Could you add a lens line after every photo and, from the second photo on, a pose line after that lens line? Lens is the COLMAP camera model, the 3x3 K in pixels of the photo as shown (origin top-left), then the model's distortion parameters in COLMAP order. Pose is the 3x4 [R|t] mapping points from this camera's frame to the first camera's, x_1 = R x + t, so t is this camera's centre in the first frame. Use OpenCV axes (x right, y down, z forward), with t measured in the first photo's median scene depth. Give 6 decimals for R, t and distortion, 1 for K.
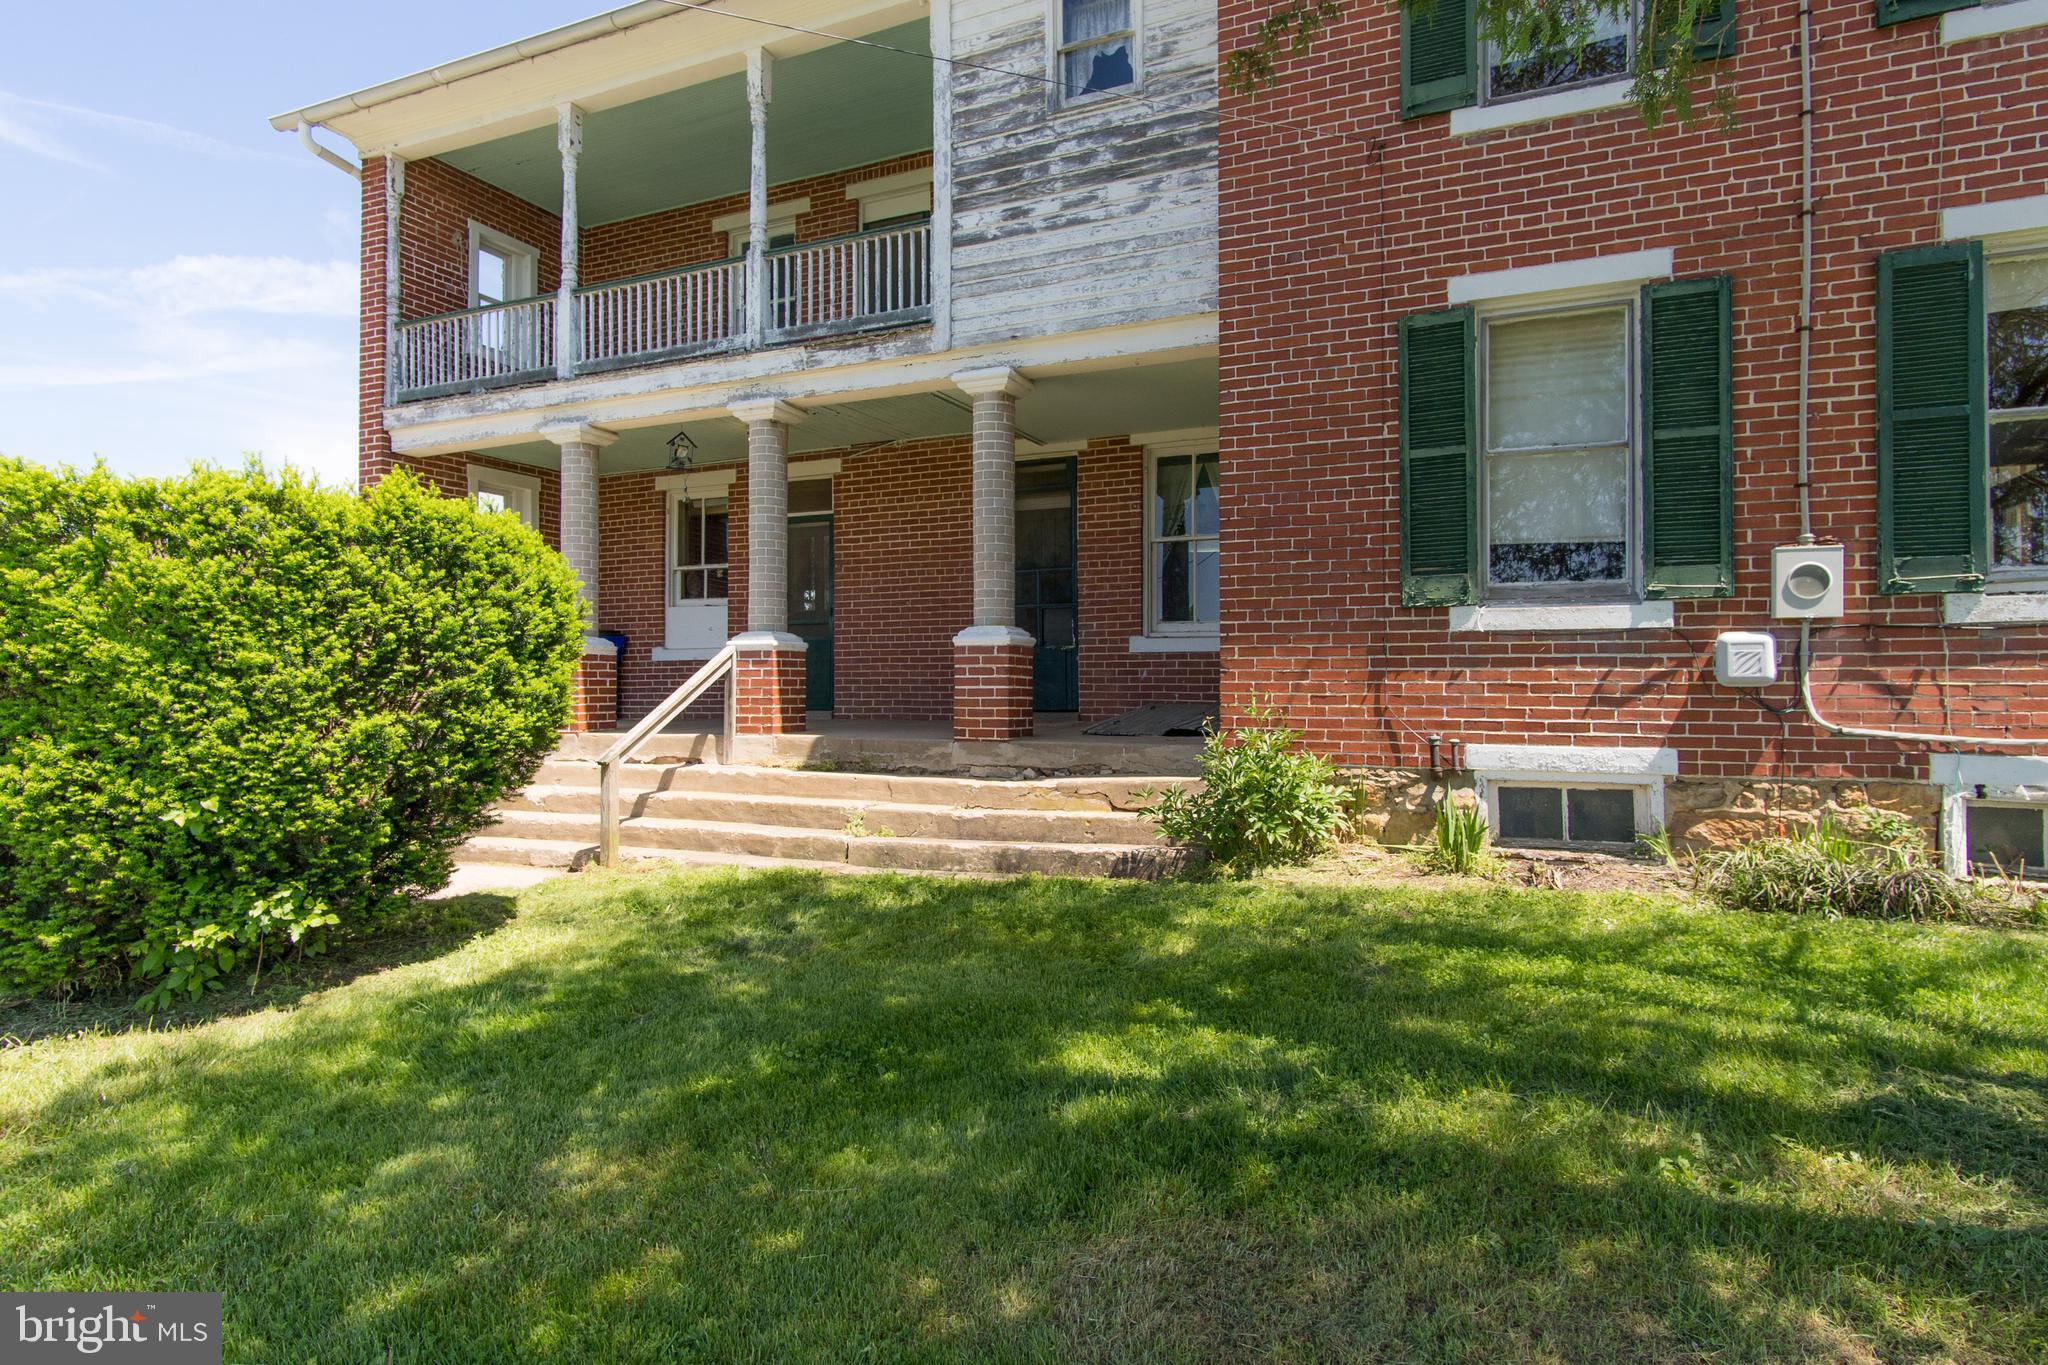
lens RADIAL K [[1080.3, 0, 1024.0], [0, 1080.3, 682.5], [0, 0, 1]] dist [0.003400, 0.001163]
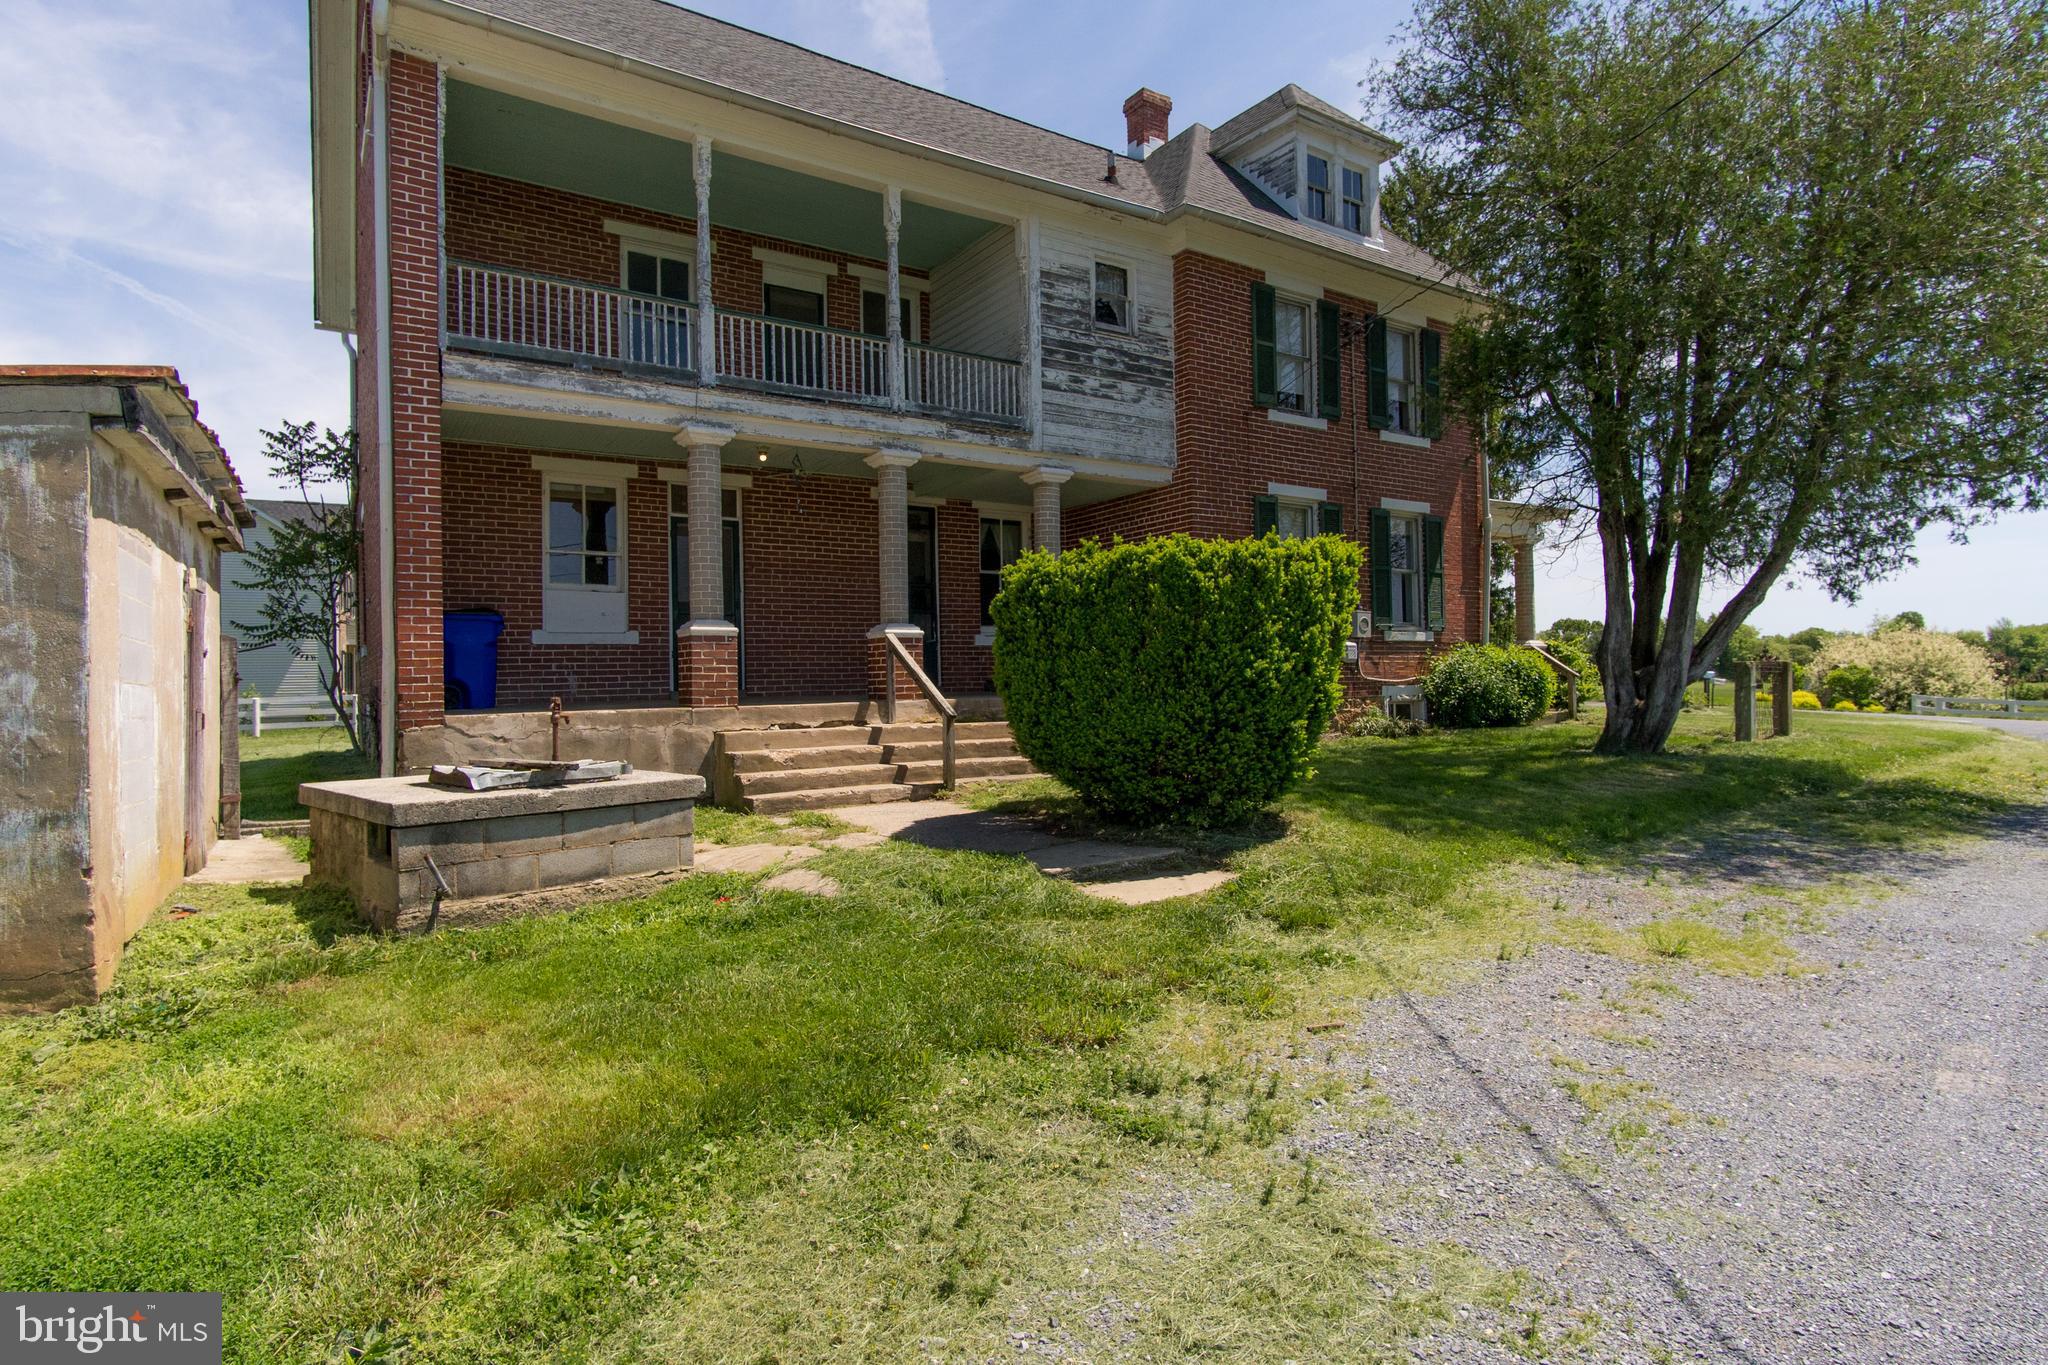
lens RADIAL K [[1038.9, 0, 1024.0], [0, 1038.9, 682.5], [0, 0, 1]] dist [-0.000368, 0.000191]
pose [[0.557286, -0.008802, 0.830274, -1.358595], [0.011228, 0.999932, 0.003064, 0.026247], [-0.830244, 0.007615, 0.557347, 0.174089]]
